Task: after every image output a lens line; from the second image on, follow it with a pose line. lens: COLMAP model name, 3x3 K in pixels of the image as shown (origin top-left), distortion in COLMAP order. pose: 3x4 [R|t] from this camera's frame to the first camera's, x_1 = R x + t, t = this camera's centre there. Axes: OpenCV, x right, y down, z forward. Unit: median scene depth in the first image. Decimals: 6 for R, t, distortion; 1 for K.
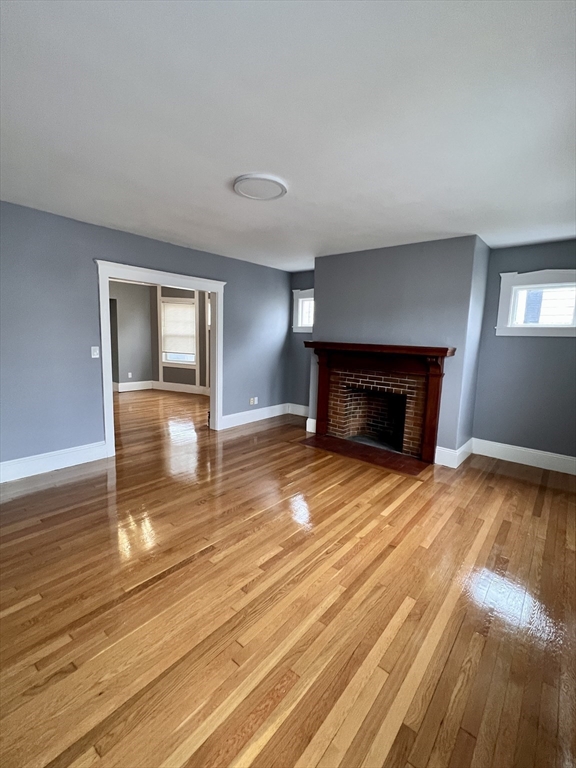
lens RADIAL K [[339.6, 0, 284.0], [0, 339.6, 382.5], [0, 0, 1]] dist [0.001805, 0.000079]
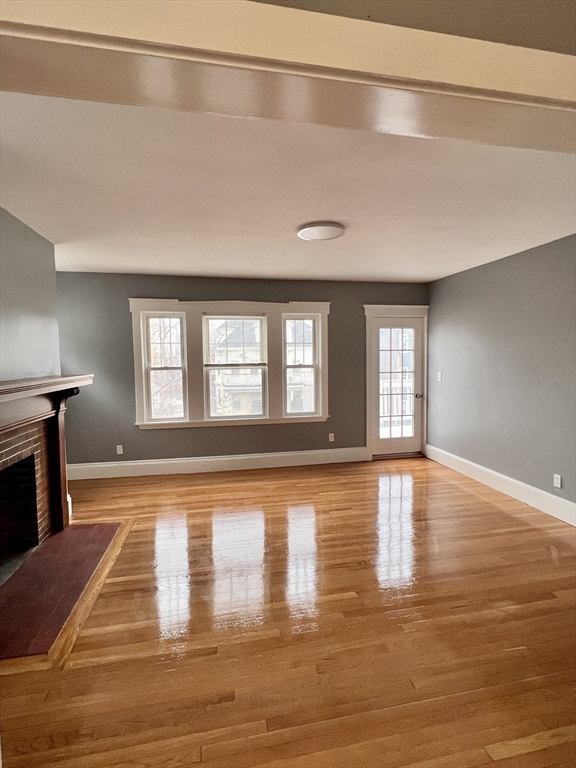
lens RADIAL K [[376.7, 0, 290.2], [0, 376.7, 383.0], [0, 0, 1]] dist [0.003064, 0.001285]
pose [[-0.782560, -0.071975, 0.618400, -0.684382], [0.065320, 0.978320, 0.196526, -0.308992], [-0.619139, 0.194188, -0.760893, 1.851049]]
